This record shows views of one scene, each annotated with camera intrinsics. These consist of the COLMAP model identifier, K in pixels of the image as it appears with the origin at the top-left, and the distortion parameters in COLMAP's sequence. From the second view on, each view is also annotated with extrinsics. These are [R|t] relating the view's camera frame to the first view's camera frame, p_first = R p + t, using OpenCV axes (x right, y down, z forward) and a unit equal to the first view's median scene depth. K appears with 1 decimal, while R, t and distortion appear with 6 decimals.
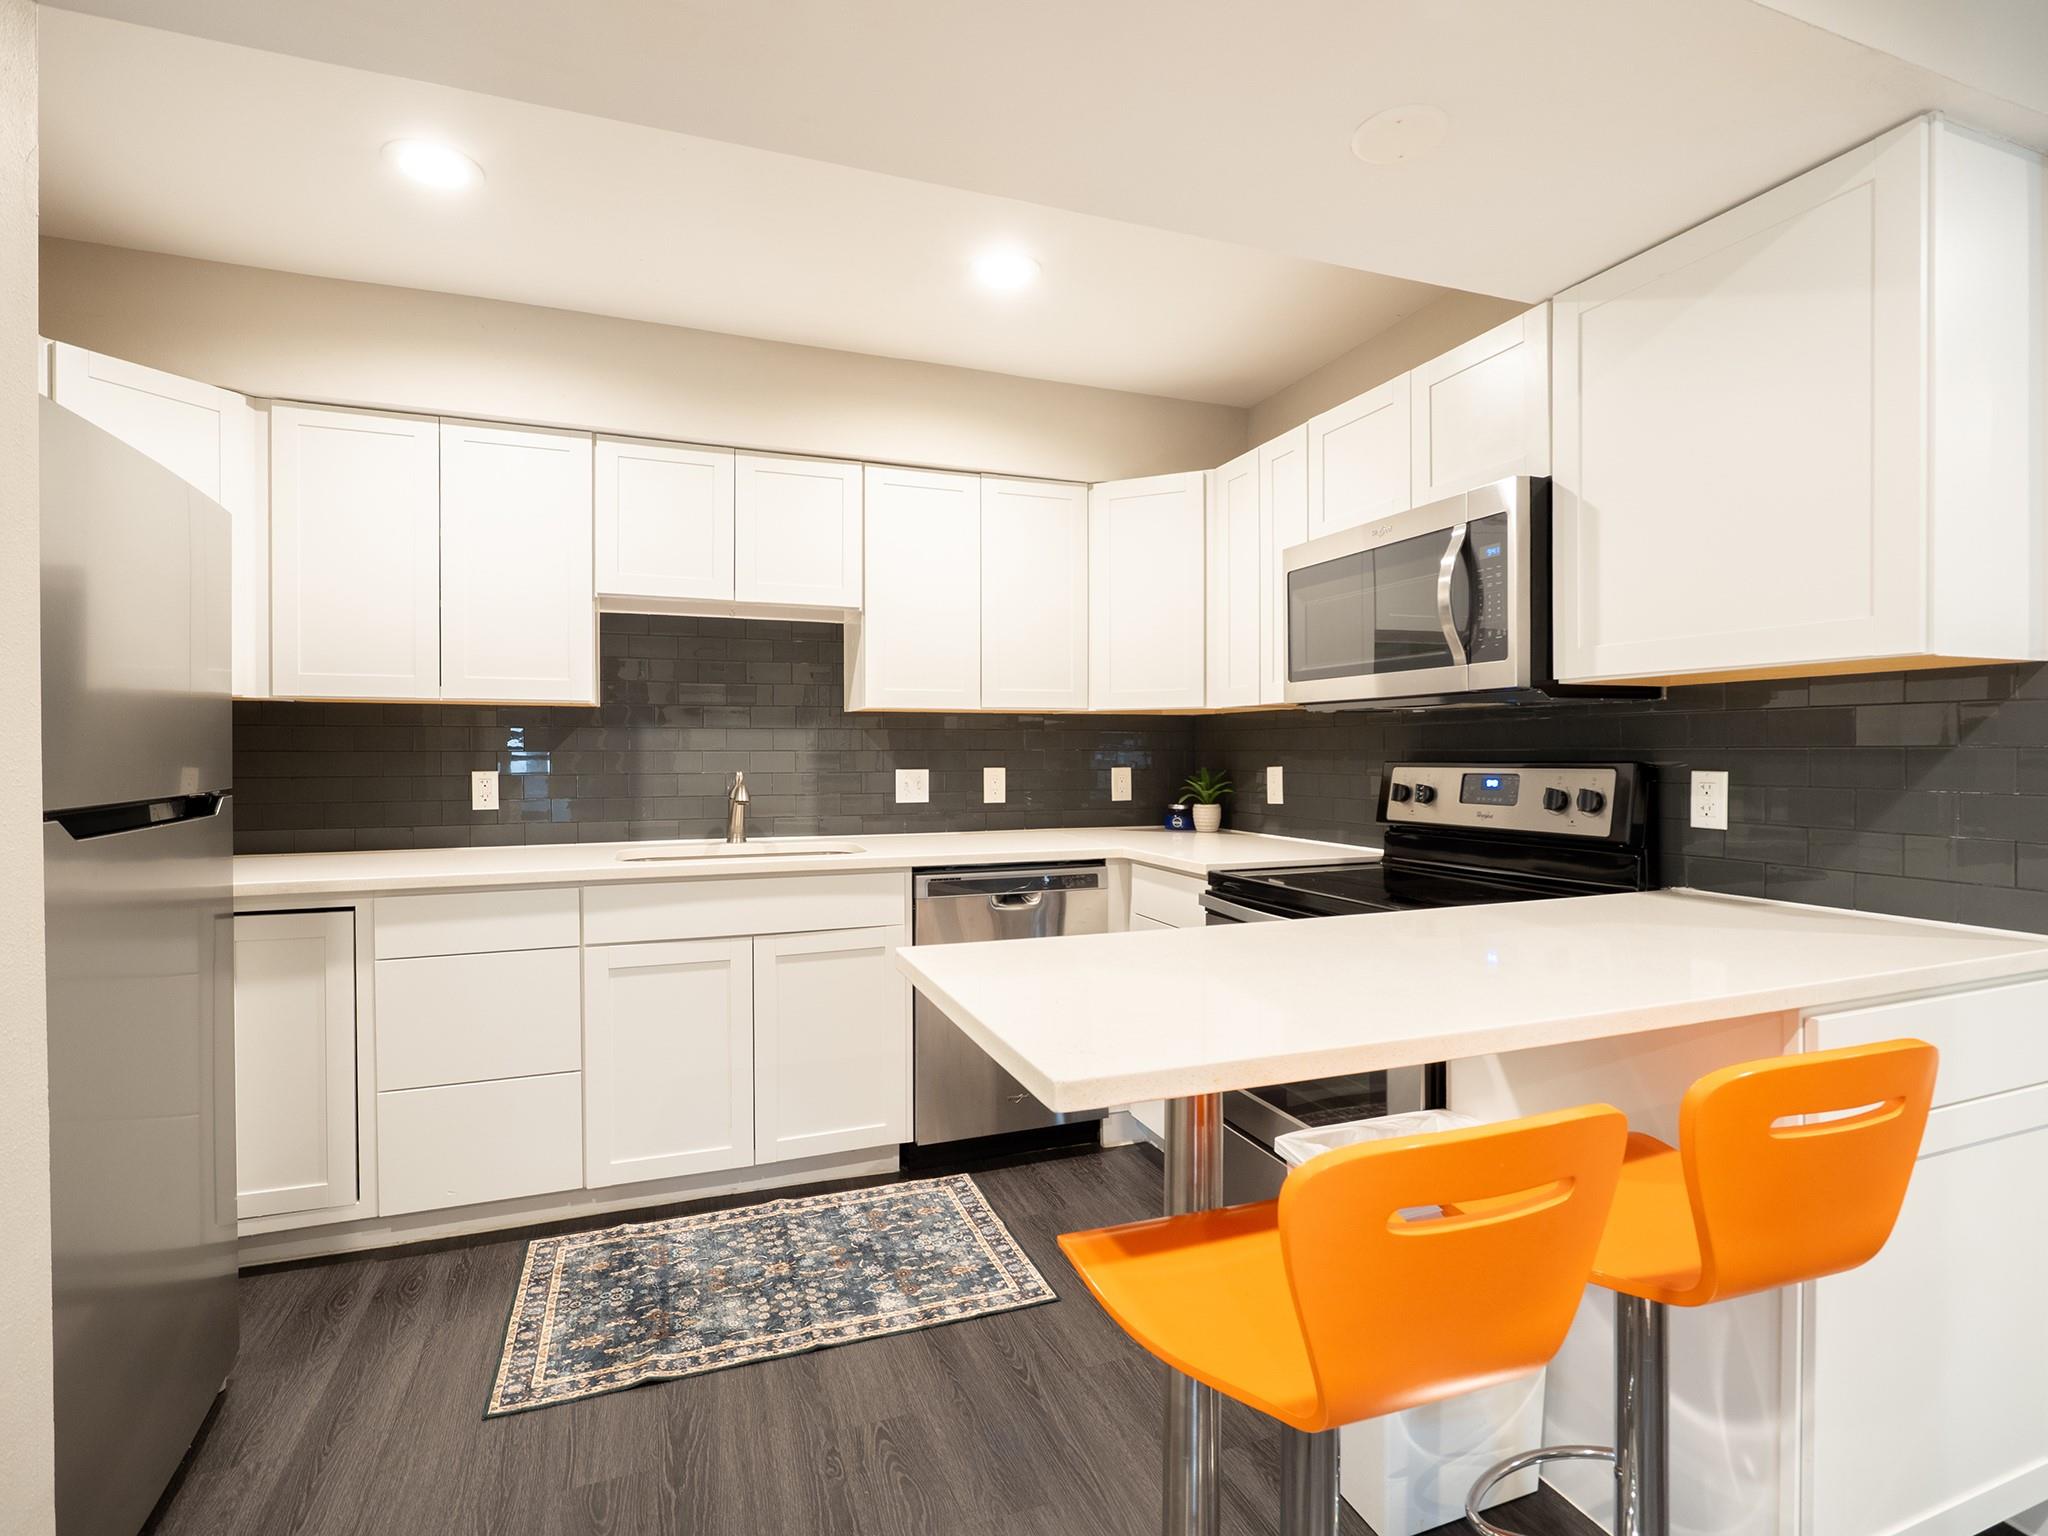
lens RADIAL K [[976.3, 0, 1016.4], [0, 976.3, 757.2], [0, 0, 1]] dist [-0.010773, -0.000471]
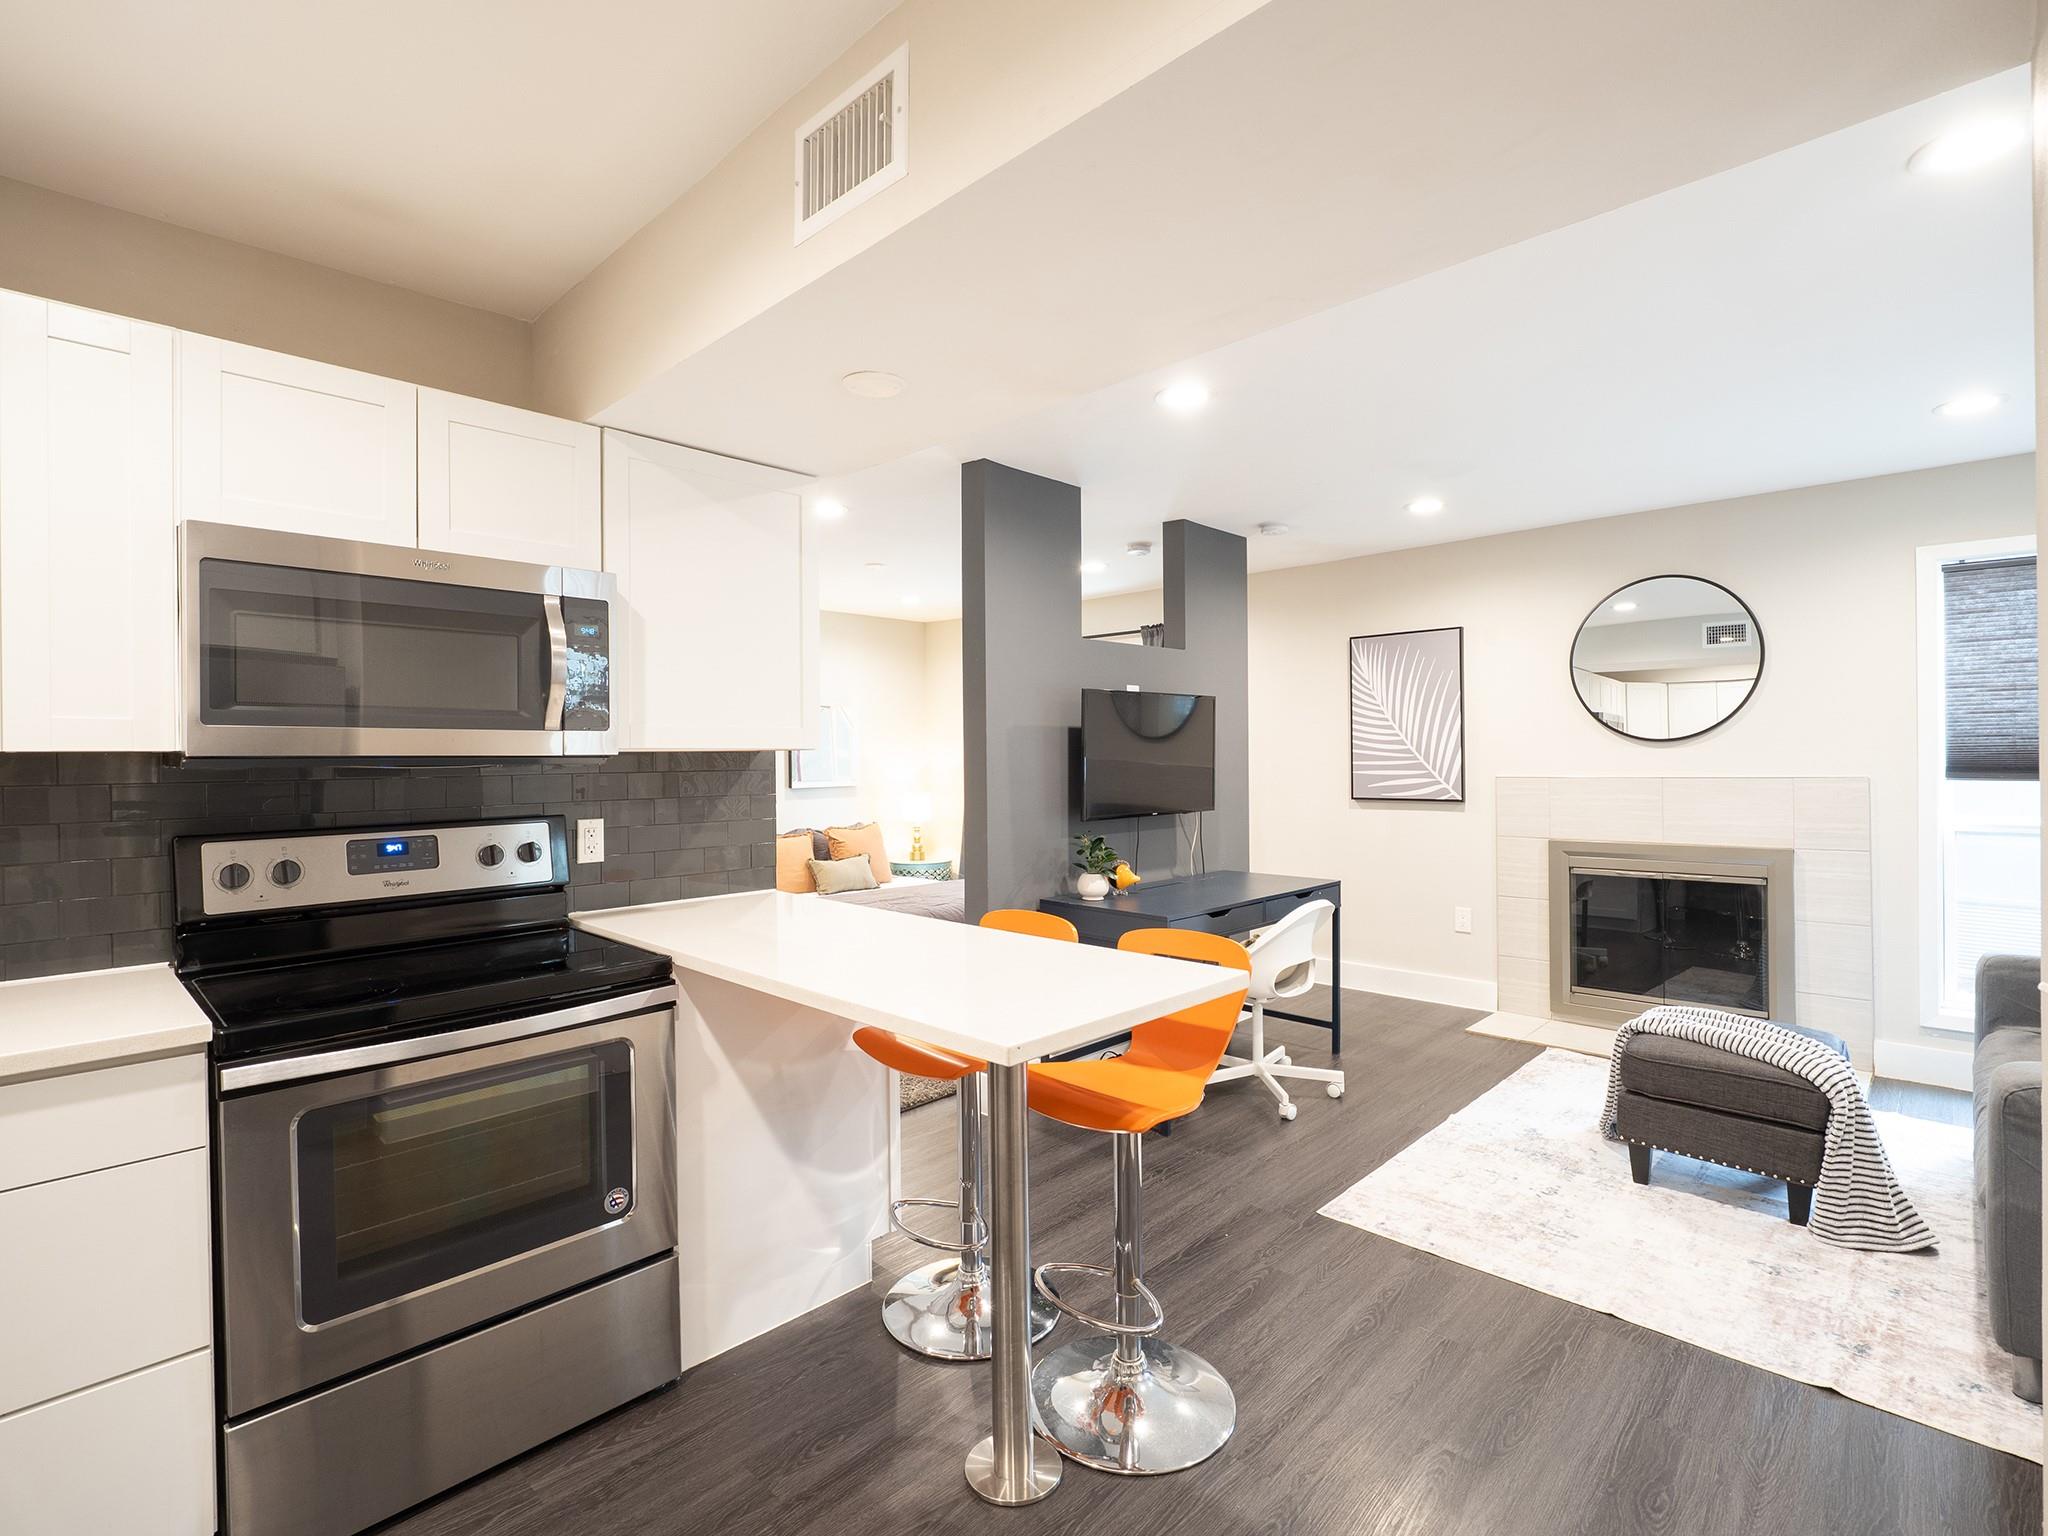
lens RADIAL K [[976.3, 0, 1017.9], [0, 976.3, 759.8], [0, 0, 1]] dist [-0.010773, -0.000471]
pose [[-0.428301, 0.005490, 0.903619, -0.525035], [0.018972, 0.999816, 0.002918, -0.042217], [-0.903437, 0.018393, -0.428327, 0.744740]]
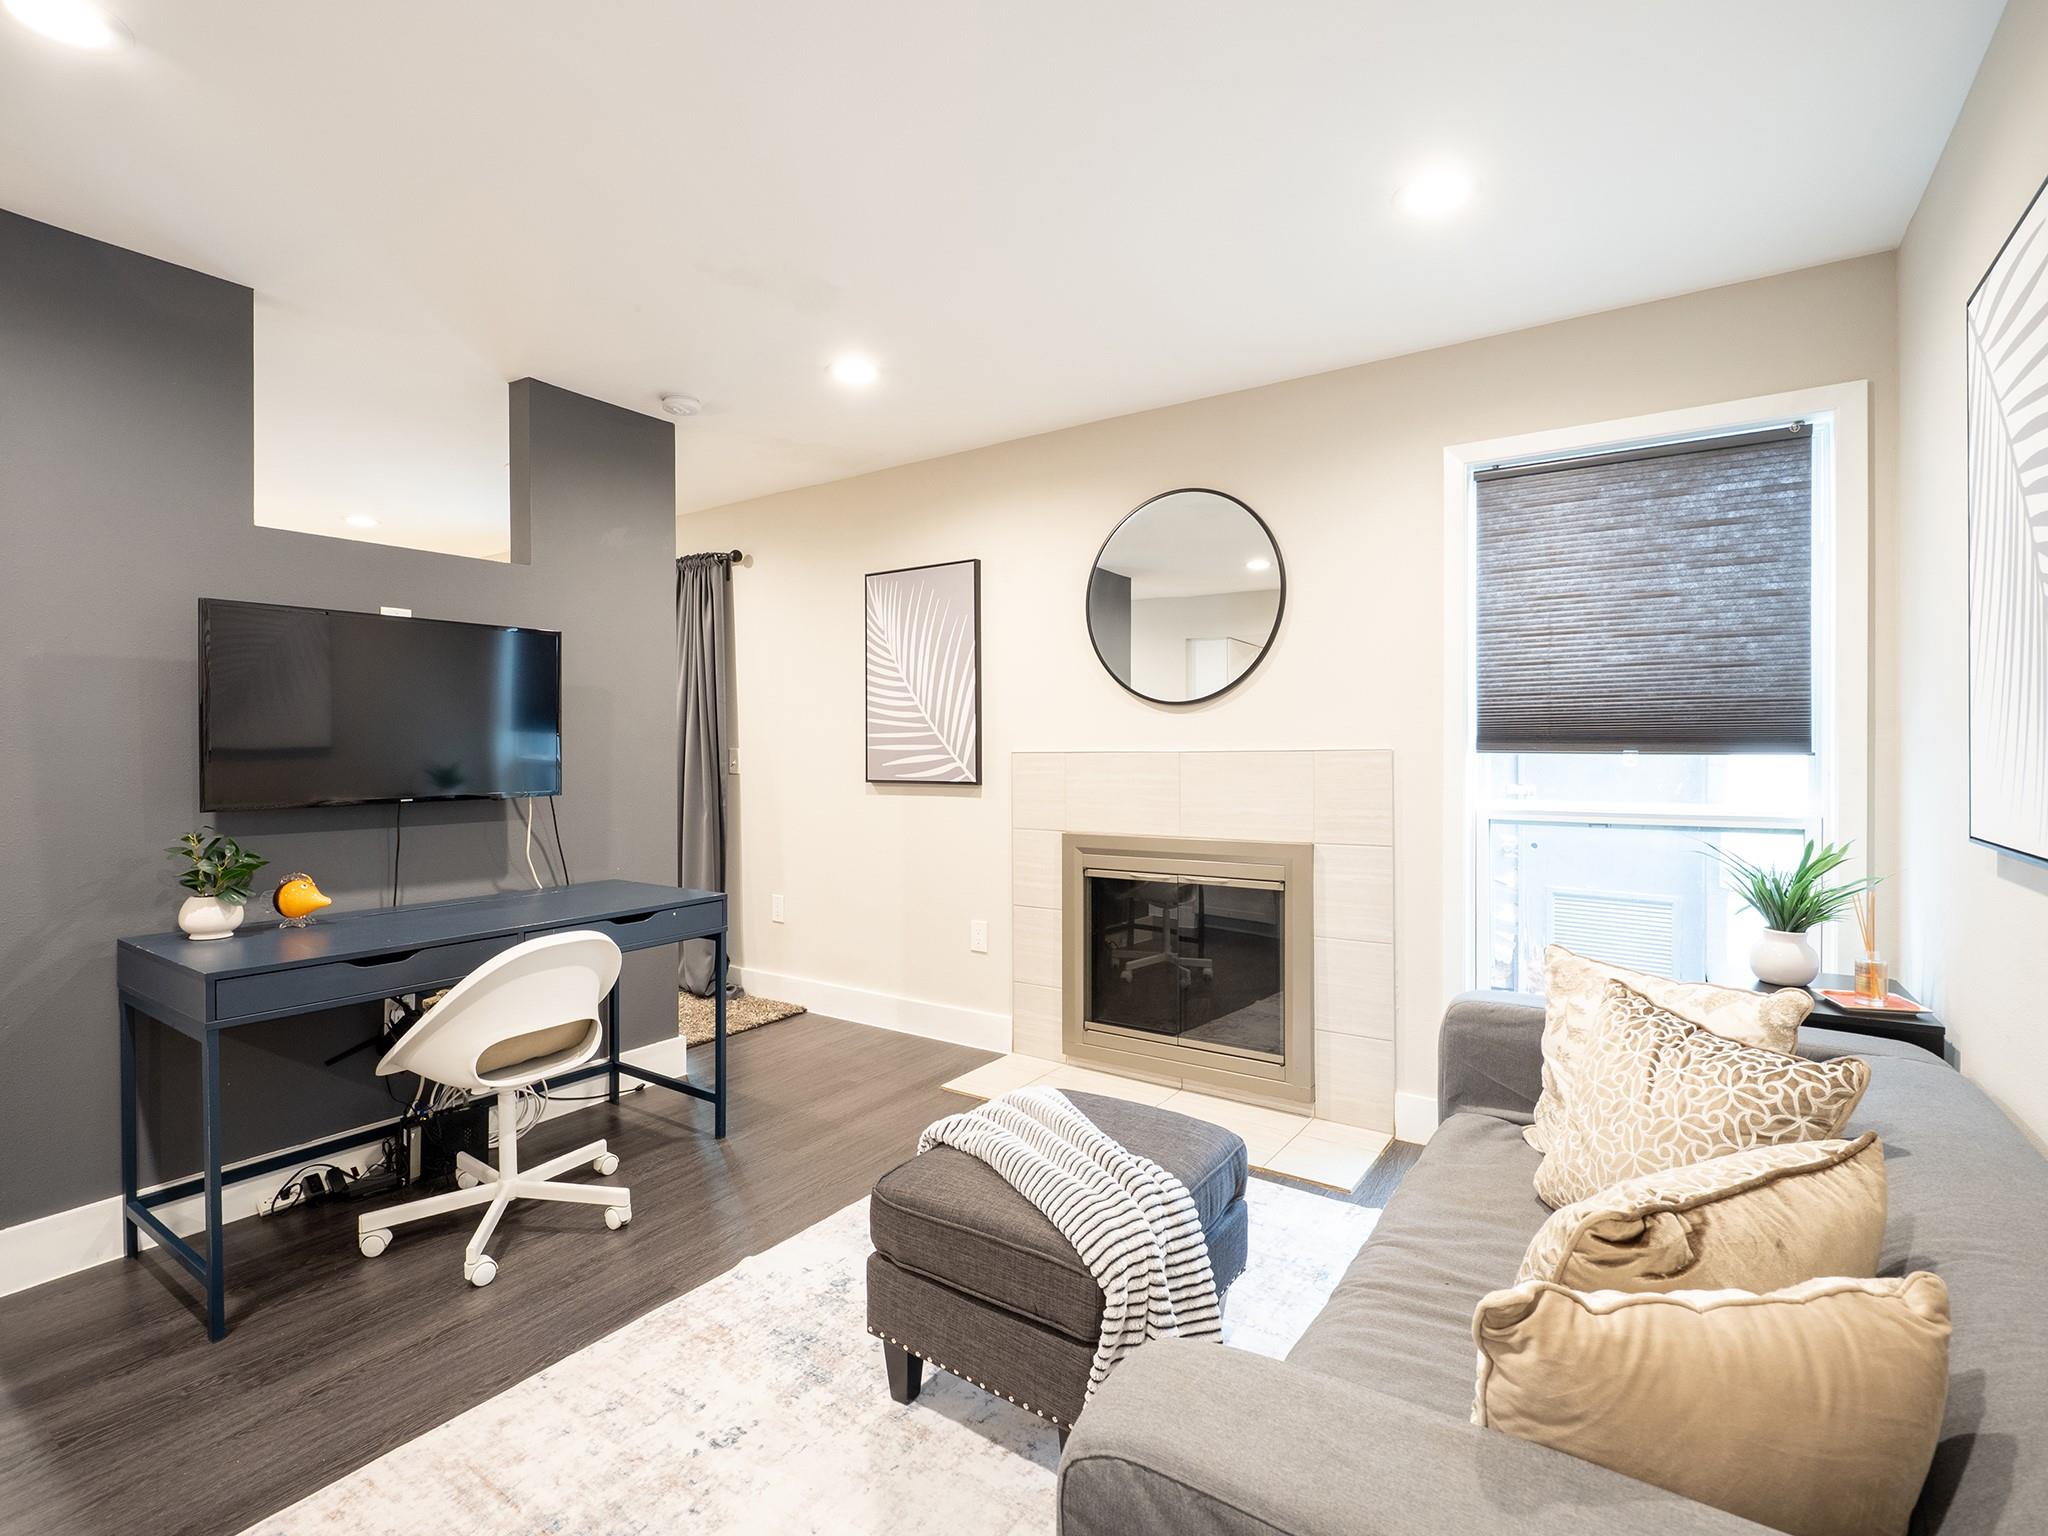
lens RADIAL K [[976.3, 0, 1018.9], [0, 976.3, 758.4], [0, 0, 1]] dist [-0.010773, -0.000471]
pose [[-0.576216, -0.004063, 0.817287, -0.425652], [0.012600, 0.999825, 0.013854, 0.001668], [-0.817200, 0.018280, -0.576064, -0.040099]]
